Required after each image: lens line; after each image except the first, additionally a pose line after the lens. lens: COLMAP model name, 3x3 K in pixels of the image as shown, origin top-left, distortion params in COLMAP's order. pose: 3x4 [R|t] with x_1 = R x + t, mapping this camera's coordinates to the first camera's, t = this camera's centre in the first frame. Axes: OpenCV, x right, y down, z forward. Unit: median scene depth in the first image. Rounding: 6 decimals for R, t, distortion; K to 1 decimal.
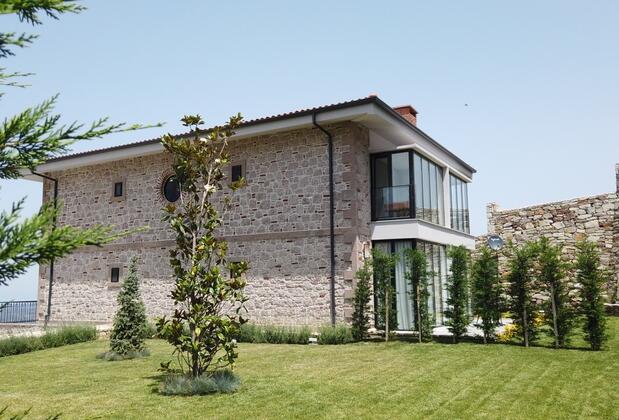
lens RADIAL K [[552.6, 0, 309.5], [0, 552.6, 210.0], [0, 0, 1]] dist [0.068534, -0.063479]
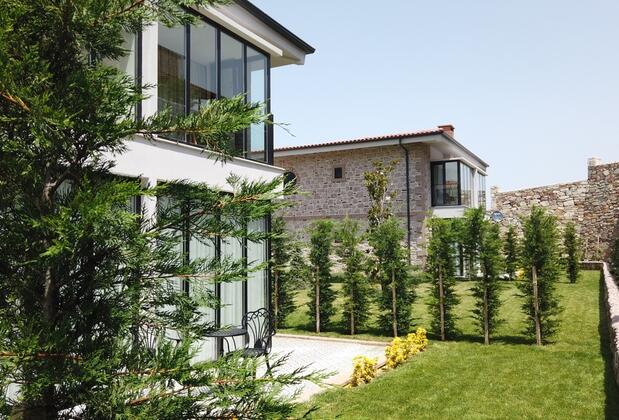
lens RADIAL K [[552.6, 0, 309.5], [0, 552.6, 210.0], [0, 0, 1]] dist [0.068534, -0.063479]
pose [[0.999100, 0.002601, 0.042337, -0.290712], [-0.005278, 0.997985, 0.063234, -0.064988], [-0.042087, -0.063400, 0.997100, -0.521752]]
